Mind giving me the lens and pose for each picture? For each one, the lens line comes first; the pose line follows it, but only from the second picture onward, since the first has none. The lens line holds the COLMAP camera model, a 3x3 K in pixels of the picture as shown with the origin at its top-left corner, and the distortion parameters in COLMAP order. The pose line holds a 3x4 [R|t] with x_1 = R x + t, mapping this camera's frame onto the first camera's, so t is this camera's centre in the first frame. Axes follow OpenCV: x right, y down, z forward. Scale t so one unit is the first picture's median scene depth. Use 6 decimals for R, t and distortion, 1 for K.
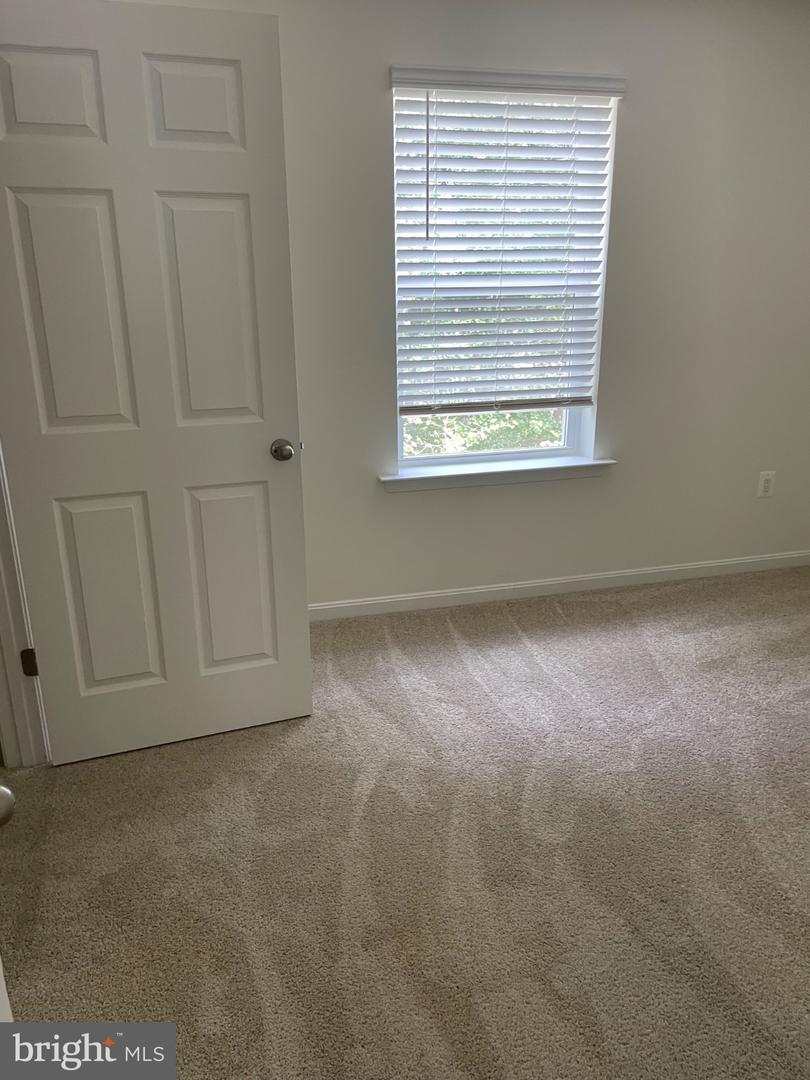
lens RADIAL K [[806.5, 0, 398.6], [0, 806.5, 536.9], [0, 0, 1]] dist [0.101583, -0.137775]
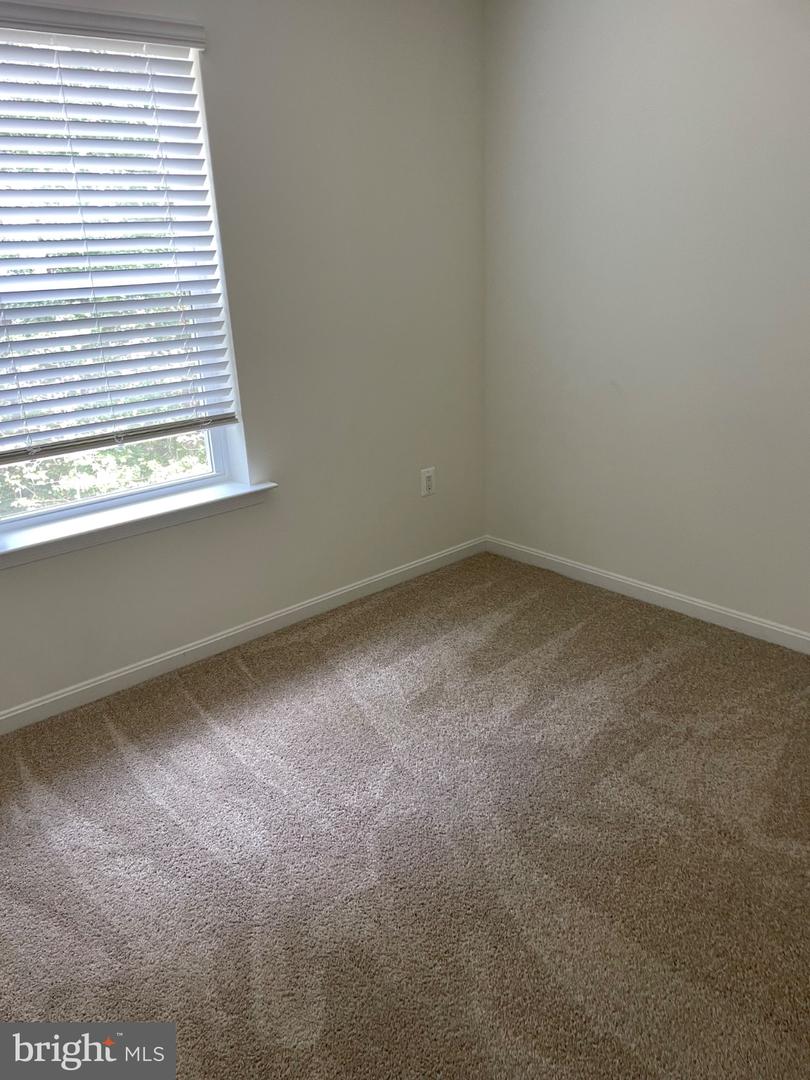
lens RADIAL K [[806.5, 0, 398.6], [0, 806.5, 536.9], [0, 0, 1]] dist [0.101583, -0.137775]
pose [[0.897742, -0.178630, 0.402680, 0.030994], [0.170573, 0.983746, 0.056113, -0.069876], [-0.406159, 0.018312, 0.913619, 0.179953]]
